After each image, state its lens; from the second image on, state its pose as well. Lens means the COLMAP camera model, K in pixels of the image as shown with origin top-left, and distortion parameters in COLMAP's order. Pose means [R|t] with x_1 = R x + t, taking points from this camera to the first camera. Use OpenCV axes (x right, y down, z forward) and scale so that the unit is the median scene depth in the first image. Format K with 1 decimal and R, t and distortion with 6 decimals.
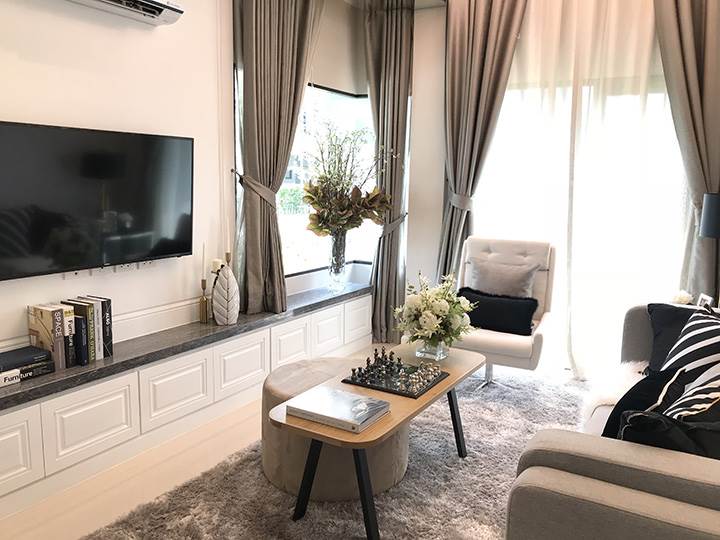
lens RADIAL K [[596.8, 0, 358.2], [0, 596.8, 264.3], [0, 0, 1]] dist [0.010933, -0.001411]
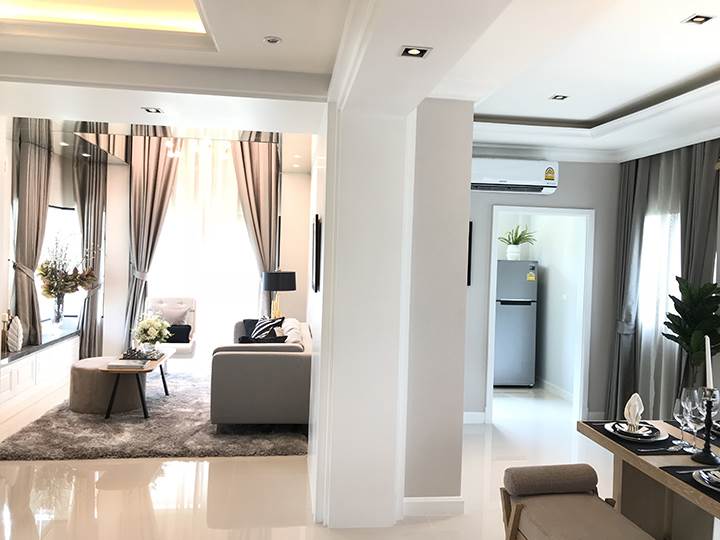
lens RADIAL K [[596.8, 0, 358.2], [0, 596.8, 264.3], [0, 0, 1]] dist [0.010933, -0.001411]
pose [[0.791538, -0.001985, 0.611117, -0.401198], [0.069749, 0.993754, -0.087113, 0.059151], [-0.607127, 0.111578, 0.786732, -0.780553]]
